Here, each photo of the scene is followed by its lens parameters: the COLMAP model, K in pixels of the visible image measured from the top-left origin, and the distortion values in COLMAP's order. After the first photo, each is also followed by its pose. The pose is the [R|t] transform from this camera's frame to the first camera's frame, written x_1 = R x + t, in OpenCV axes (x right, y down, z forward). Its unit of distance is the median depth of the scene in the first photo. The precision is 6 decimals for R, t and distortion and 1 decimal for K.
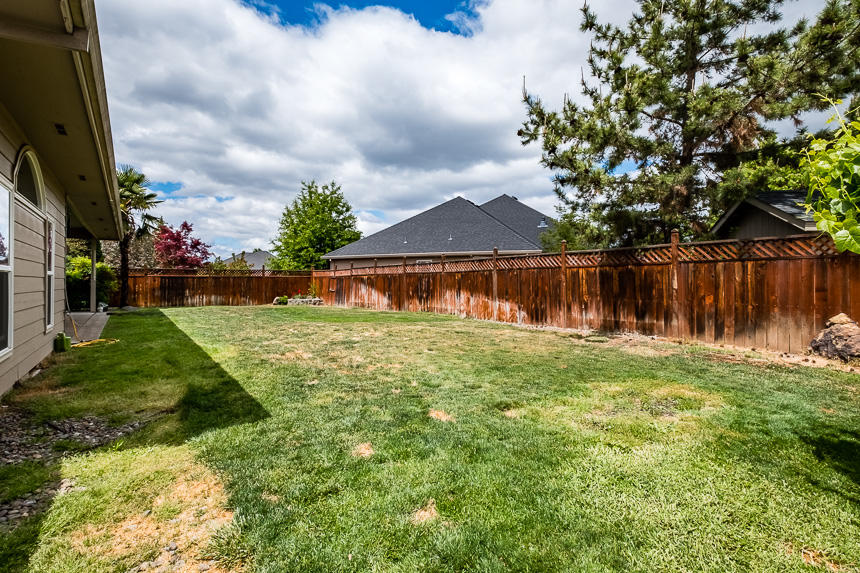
lens RADIAL K [[421.5, 0, 432.7], [0, 421.5, 281.7], [0, 0, 1]] dist [0.003488, -0.000801]
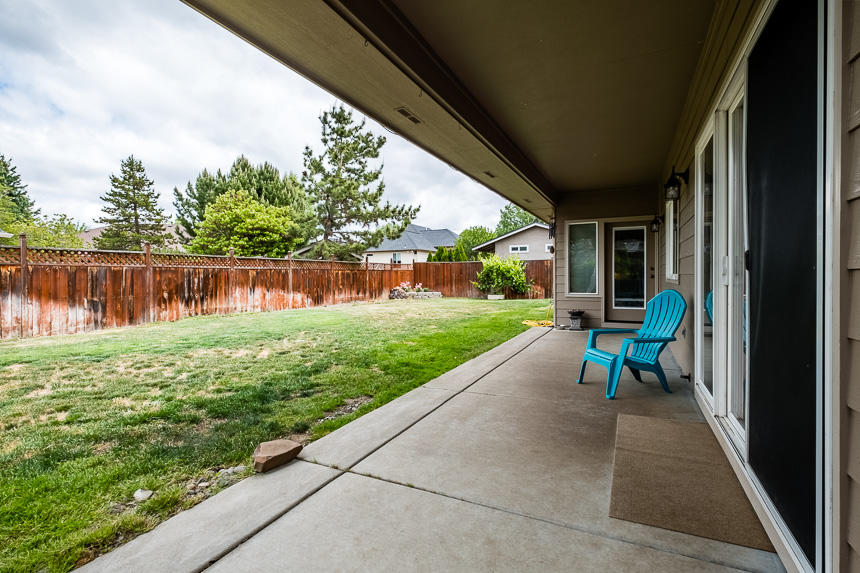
lens RADIAL K [[421.5, 0, 432.7], [0, 421.5, 281.7], [0, 0, 1]] dist [0.003488, -0.000801]
pose [[-0.482356, -0.007096, 0.875946, -1.164779], [0.004713, 0.999932, 0.010696, -0.001214], [-0.875962, 0.009288, -0.482290, 1.235504]]
